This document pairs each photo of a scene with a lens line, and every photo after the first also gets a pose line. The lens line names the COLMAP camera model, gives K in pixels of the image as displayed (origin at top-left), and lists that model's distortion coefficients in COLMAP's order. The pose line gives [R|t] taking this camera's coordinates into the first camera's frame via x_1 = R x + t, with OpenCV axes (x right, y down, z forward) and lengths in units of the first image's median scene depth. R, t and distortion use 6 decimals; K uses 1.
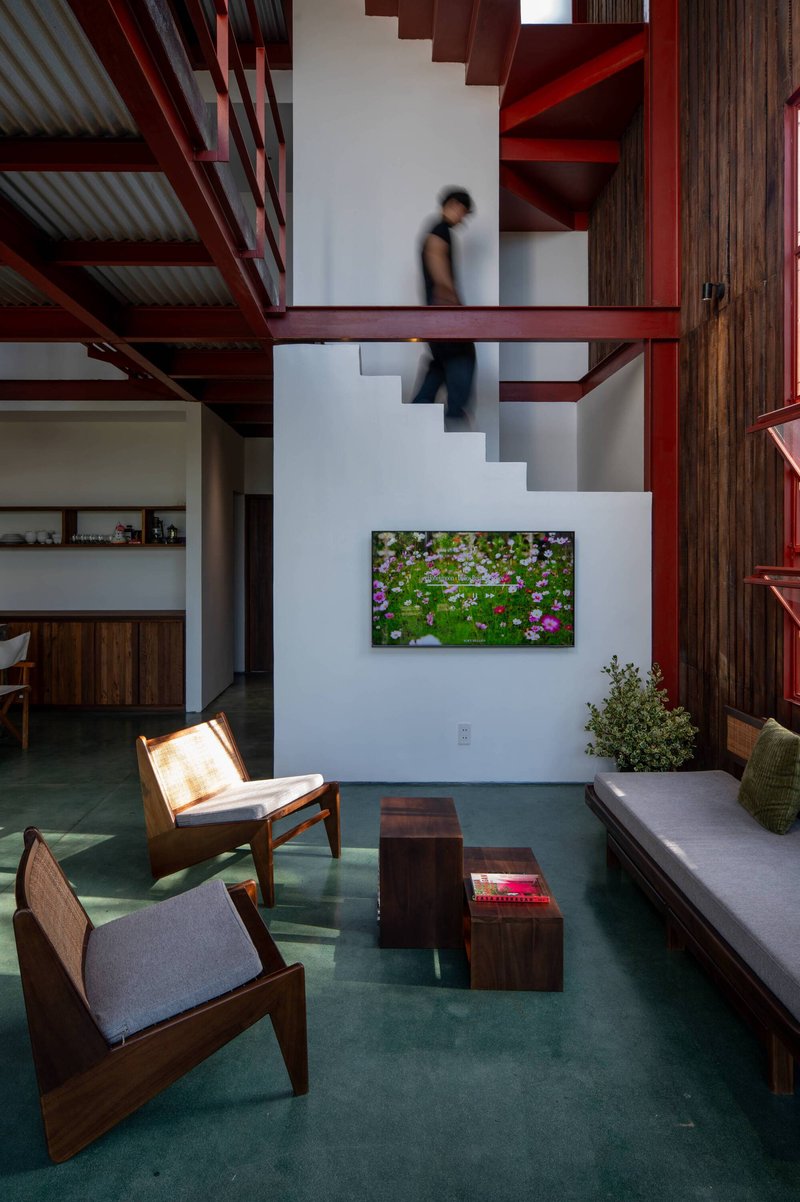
lens RADIAL K [[789.4, 0, 393.4], [0, 789.4, 541.7], [0, 0, 1]] dist [-0.002514, -0.002965]
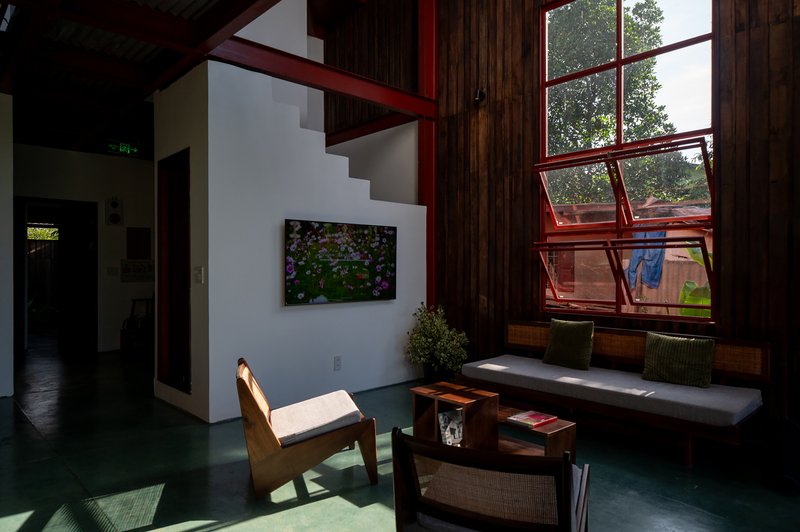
lens RADIAL K [[521.4, 0, 399.5], [0, 521.4, 270.4], [0, 0, 1]] dist [-0.019162, -0.000676]
pose [[0.734059, -0.008012, 0.679038, -0.485280], [-0.001544, 0.999908, 0.013467, 0.060917], [-0.679084, -0.010934, 0.733979, 0.219659]]
